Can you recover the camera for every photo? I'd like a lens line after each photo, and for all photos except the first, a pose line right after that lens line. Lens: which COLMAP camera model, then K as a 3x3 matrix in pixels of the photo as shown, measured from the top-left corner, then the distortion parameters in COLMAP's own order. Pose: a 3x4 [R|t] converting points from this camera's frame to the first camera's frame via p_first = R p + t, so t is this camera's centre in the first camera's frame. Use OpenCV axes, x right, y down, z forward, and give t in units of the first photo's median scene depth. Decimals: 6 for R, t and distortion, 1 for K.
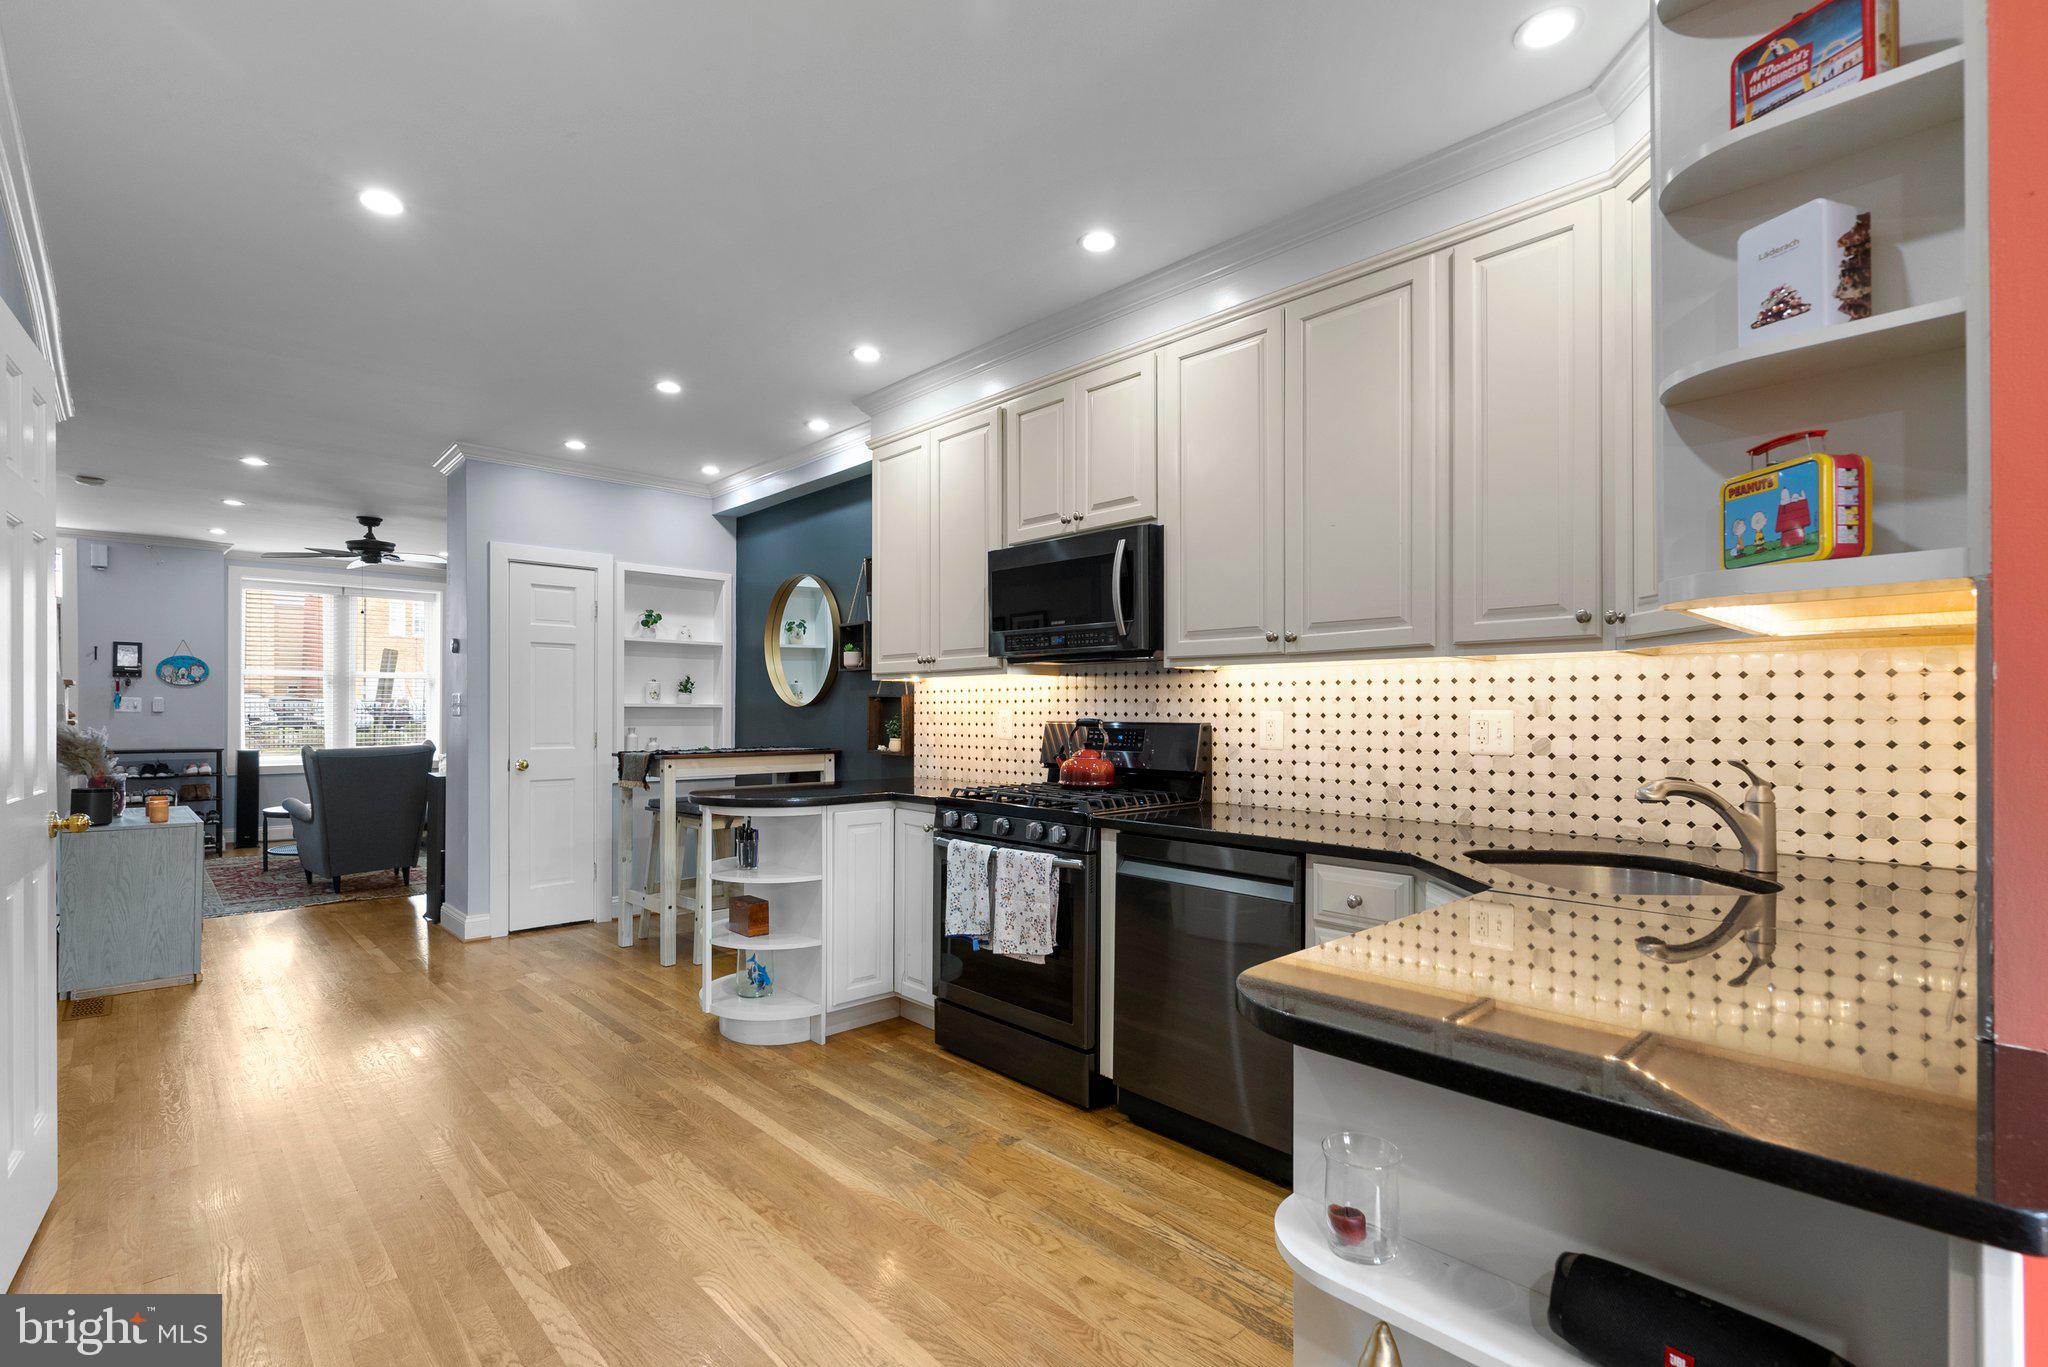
lens RADIAL K [[919.8, 0, 1030.0], [0, 919.8, 718.6], [0, 0, 1]] dist [-0.029302, 0.006741]
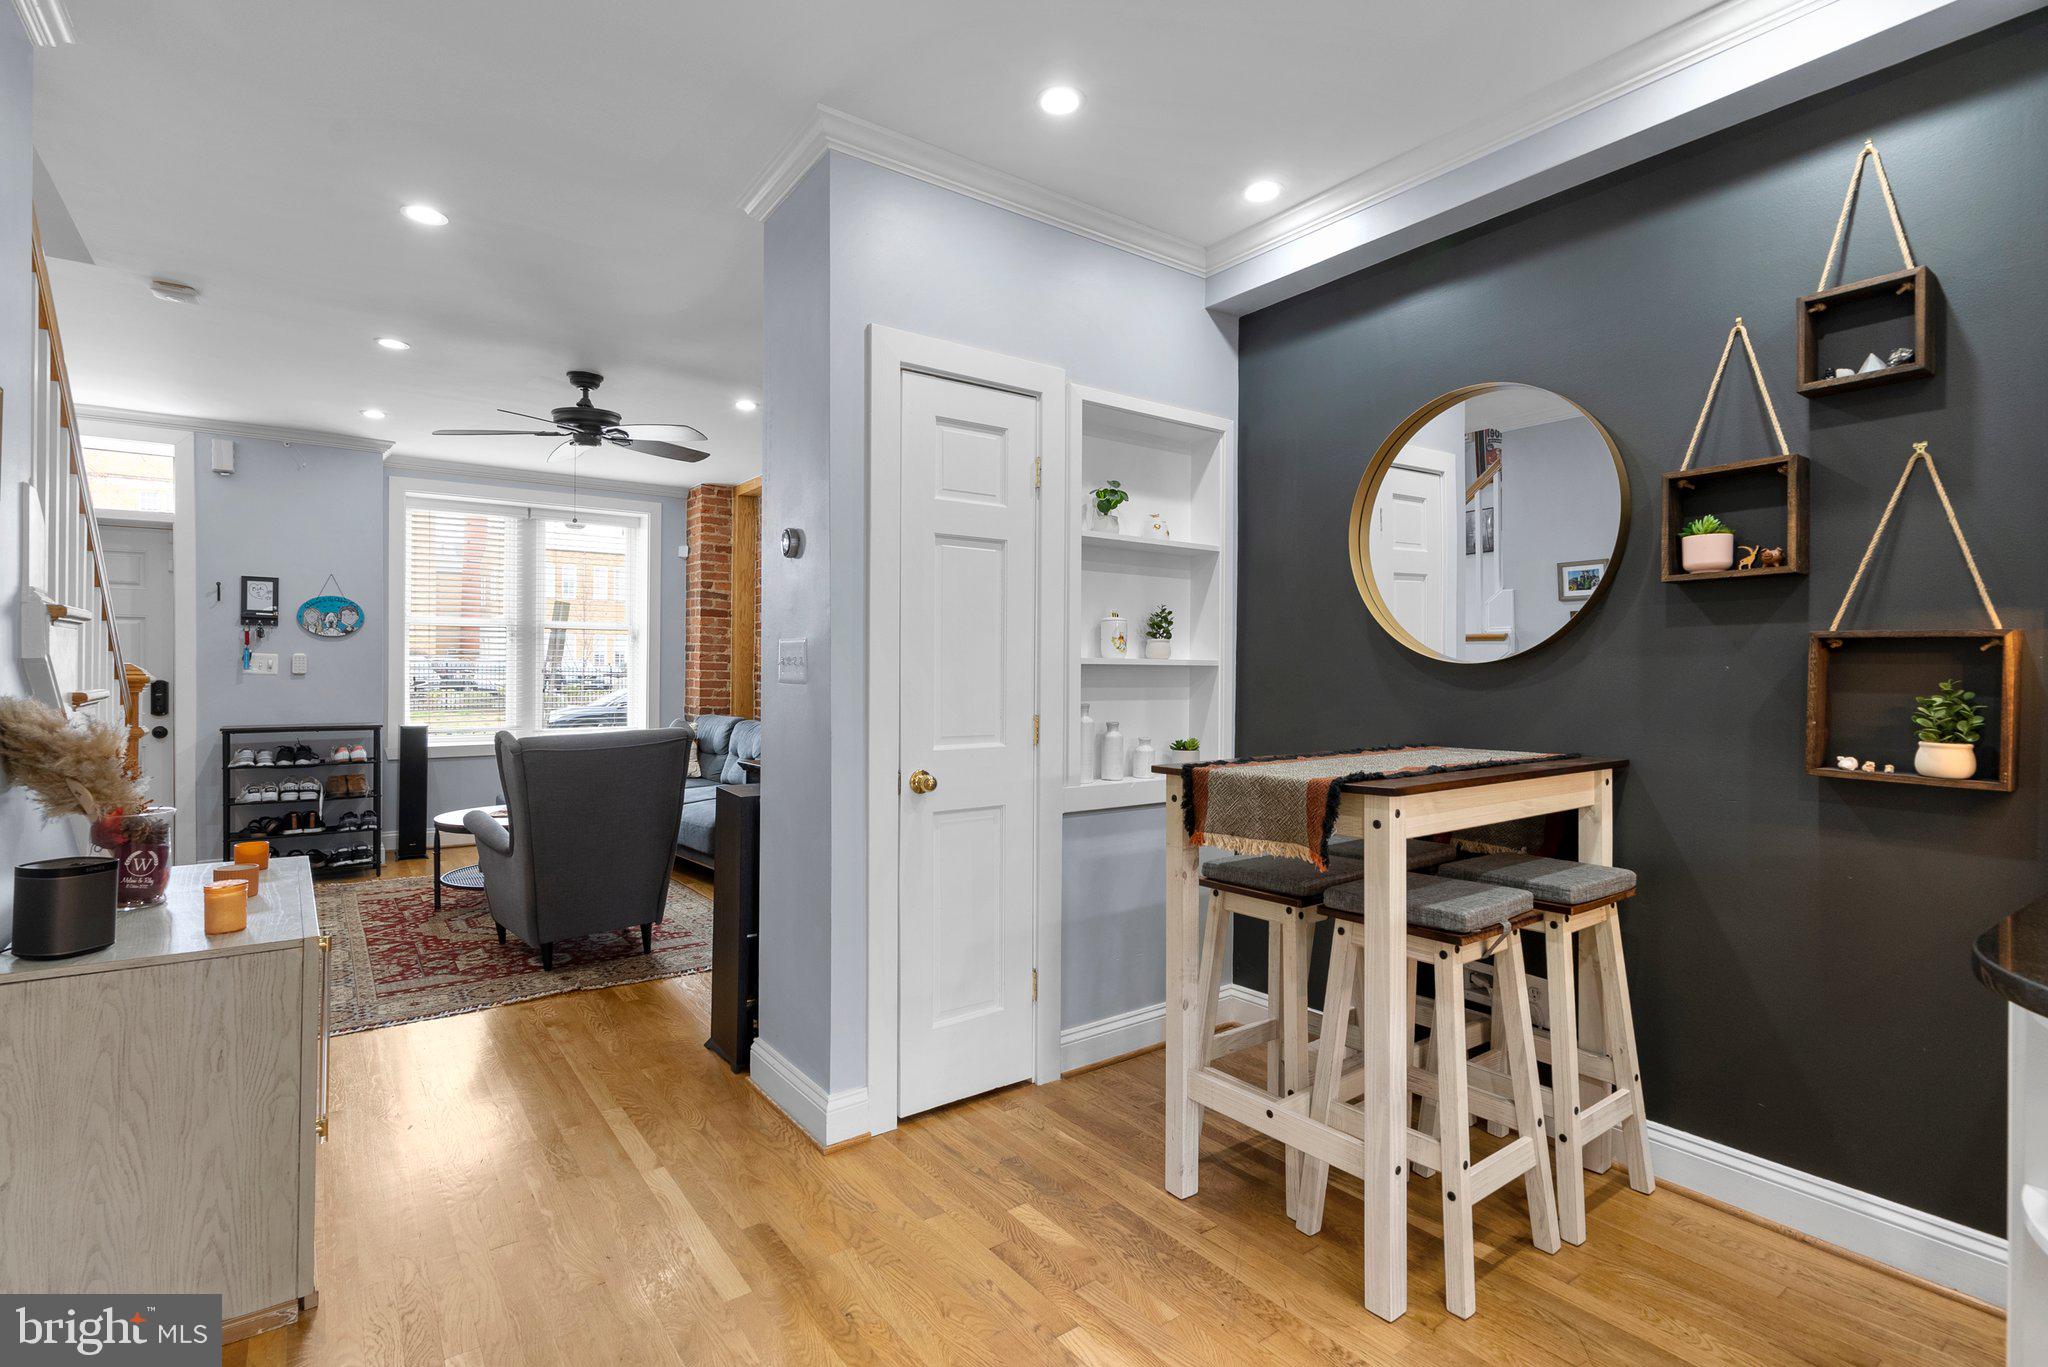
lens RADIAL K [[950.2, 0, 1009.0], [0, 950.2, 680.6], [0, 0, 1]] dist [-0.000634, 0.000437]
pose [[0.988330, 0.000892, -0.152326, -0.316283], [-0.000767, 0.999999, 0.000875, -0.003292], [0.152326, -0.000748, 0.988330, 0.363632]]
